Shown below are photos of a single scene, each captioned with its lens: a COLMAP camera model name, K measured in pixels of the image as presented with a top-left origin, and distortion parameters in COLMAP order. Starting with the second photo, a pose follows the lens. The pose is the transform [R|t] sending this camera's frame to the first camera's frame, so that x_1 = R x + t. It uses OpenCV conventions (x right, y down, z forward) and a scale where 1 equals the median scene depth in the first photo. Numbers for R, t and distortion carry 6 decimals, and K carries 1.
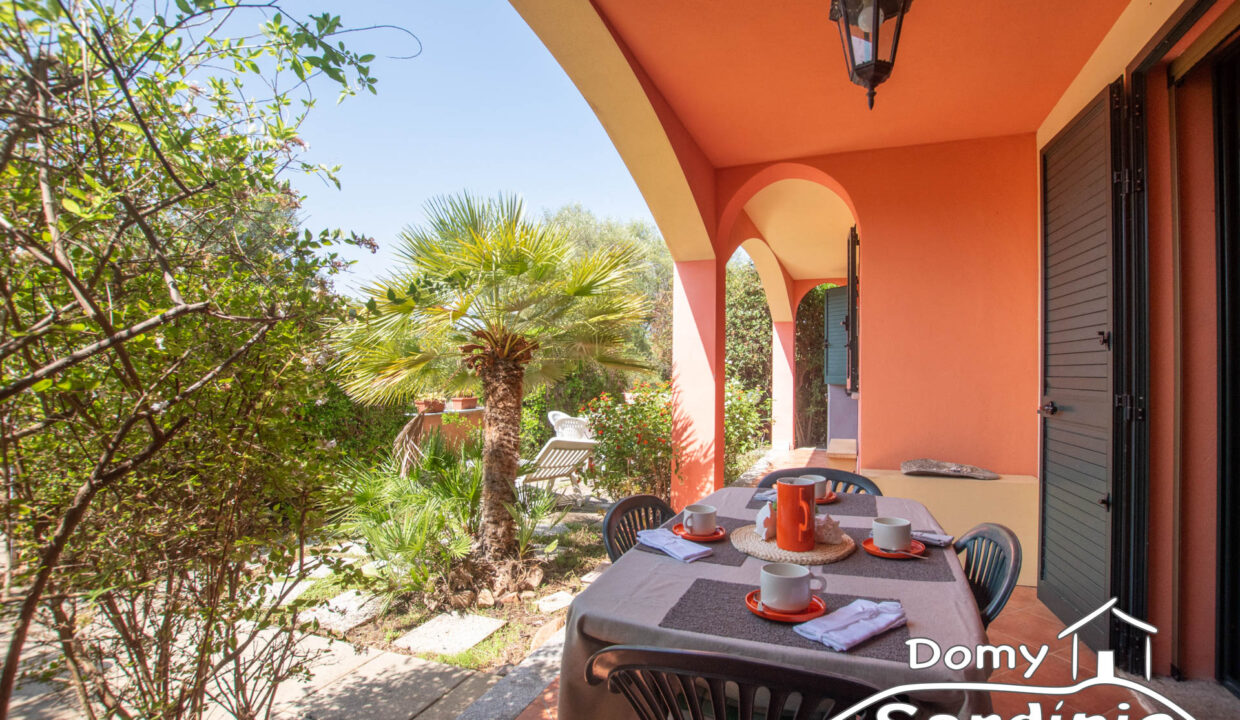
lens RADIAL K [[578.7, 0, 620.0], [0, 578.7, 360.0], [0, 0, 1]] dist [-0.031629, -0.000013]
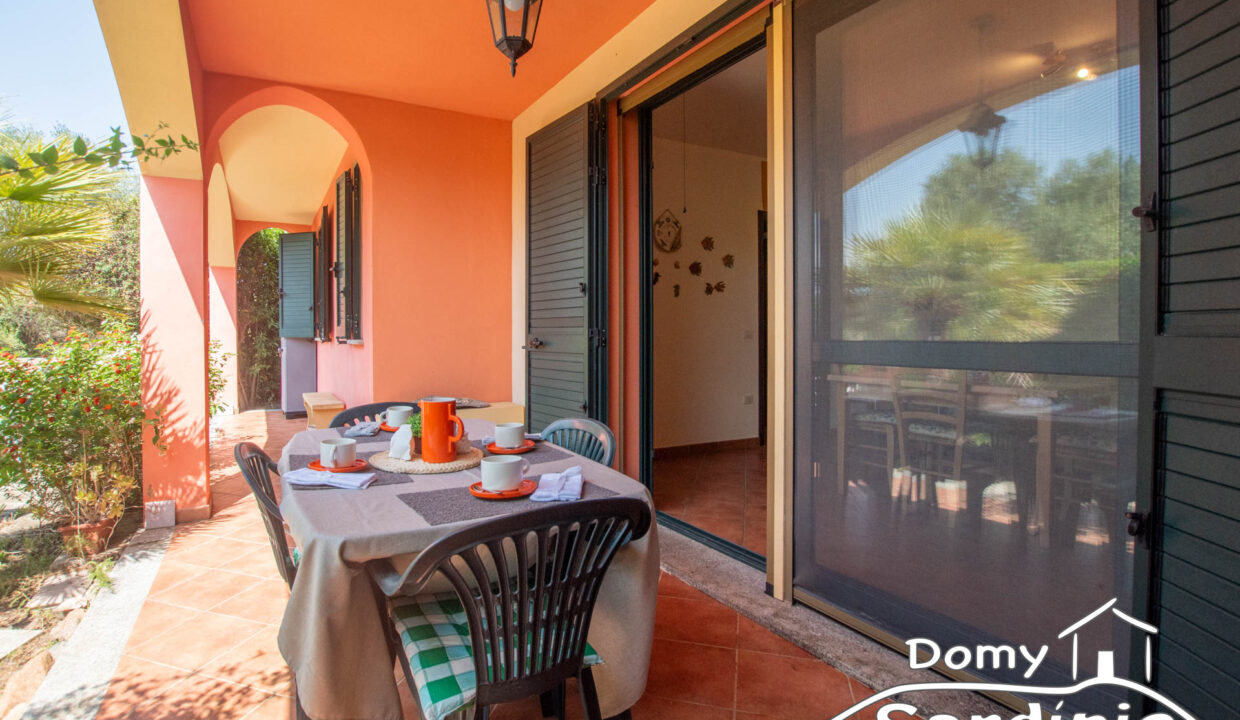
lens RADIAL K [[592.9, 0, 620.4], [0, 592.9, 325.2], [0, 0, 1]] dist [-0.054106, 0.000008]
pose [[0.627069, -0.003989, 0.778954, -0.200951], [-0.010910, 0.999844, 0.013903, 0.030971], [-0.778888, -0.017217, 0.626927, 0.029312]]
